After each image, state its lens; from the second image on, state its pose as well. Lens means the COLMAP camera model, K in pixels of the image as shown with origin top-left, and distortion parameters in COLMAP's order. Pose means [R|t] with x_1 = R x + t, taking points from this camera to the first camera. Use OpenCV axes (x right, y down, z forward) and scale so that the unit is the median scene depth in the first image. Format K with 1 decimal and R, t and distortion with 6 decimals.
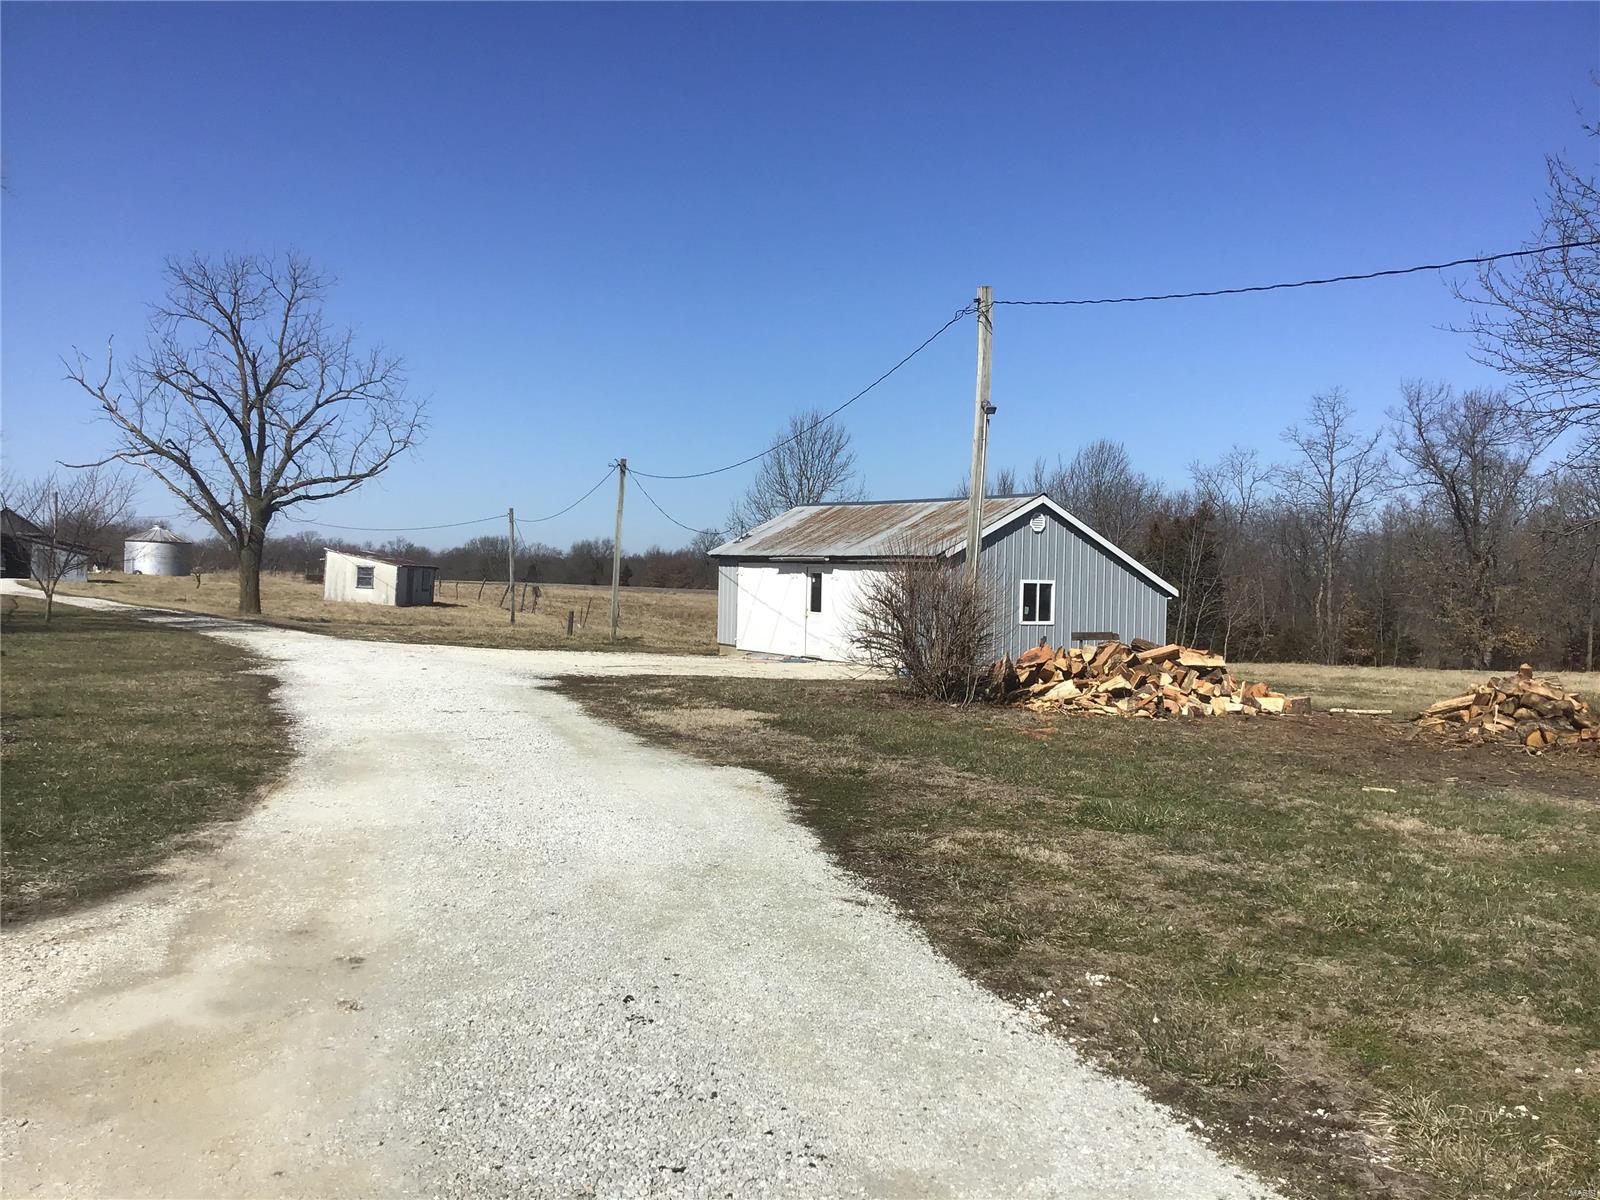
lens RADIAL K [[1472.2, 0, 784.0], [0, 1472.2, 601.8], [0, 0, 1]] dist [0.050793, 0.000000]
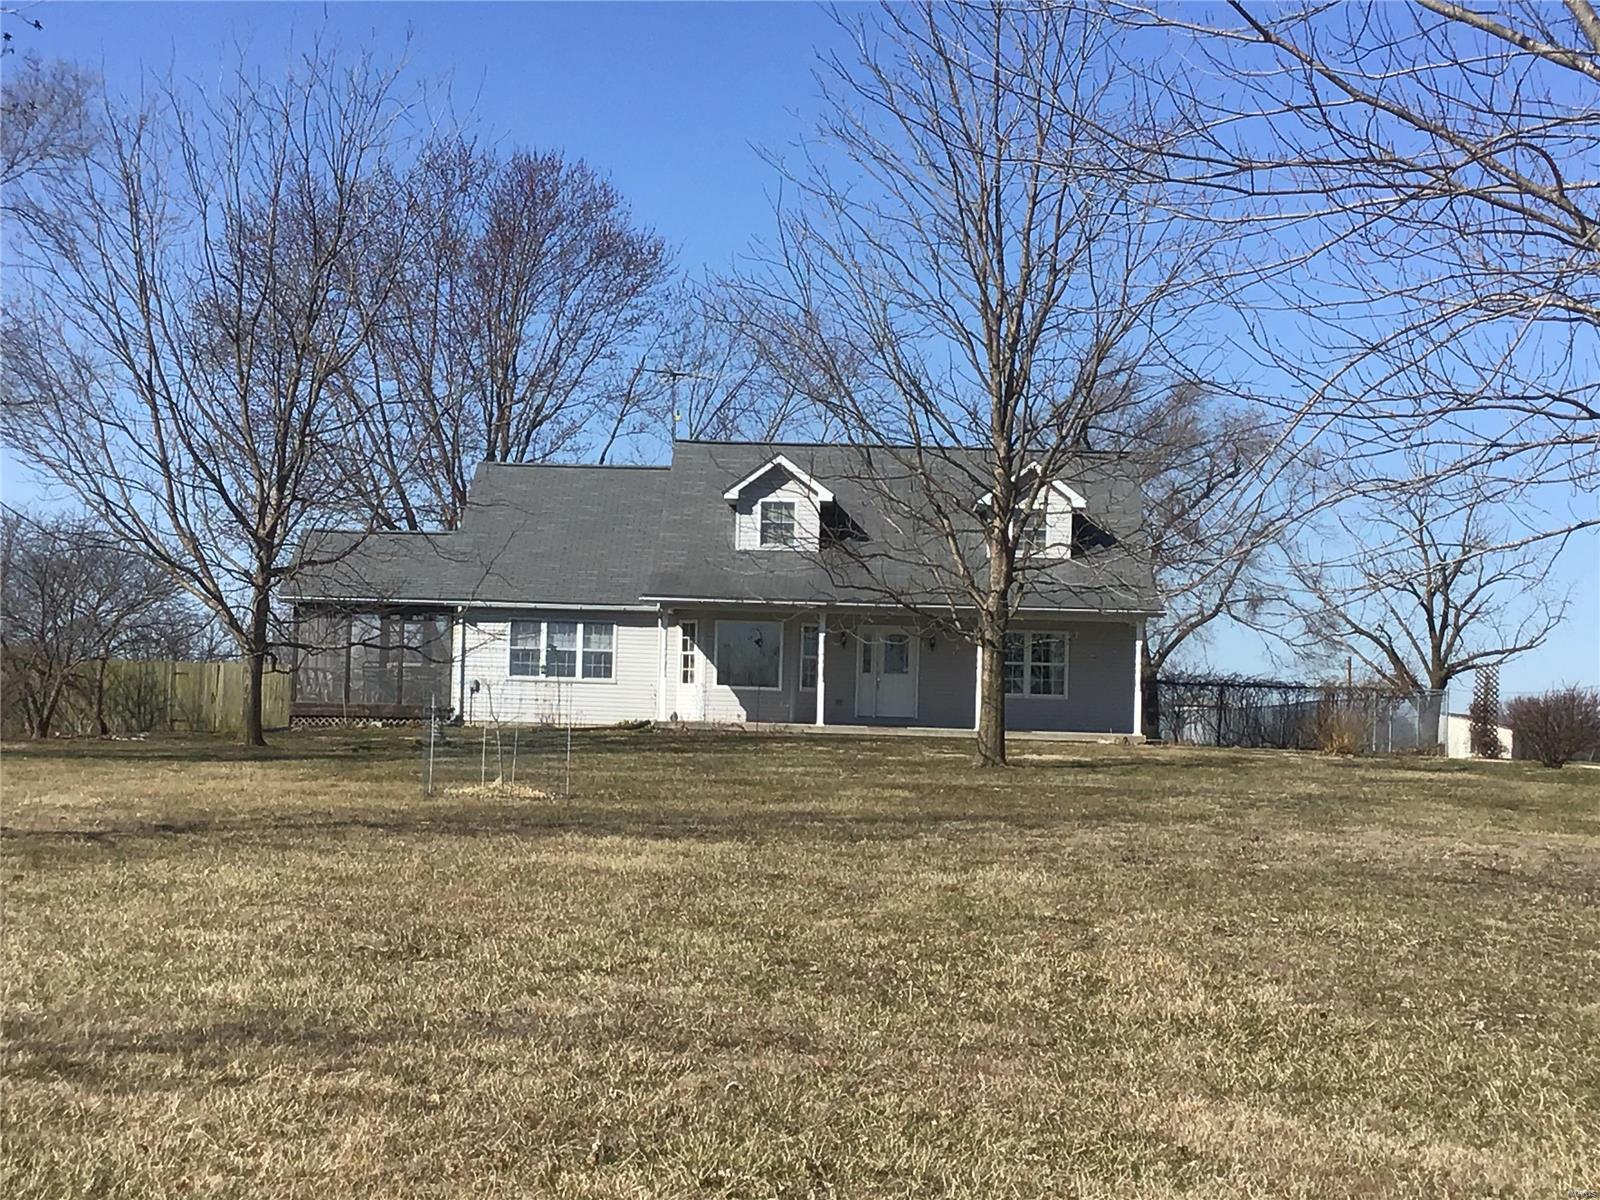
lens RADIAL K [[2722.9, 0, 800.6], [0, 2722.9, 597.6], [0, 0, 1]] dist [0.016435, 0.000000]
pose [[0.904542, -0.018636, -0.425977, 0.122100], [-0.014458, 0.997129, -0.074324, 0.046642], [0.426140, 0.073388, 0.901676, -1.197793]]
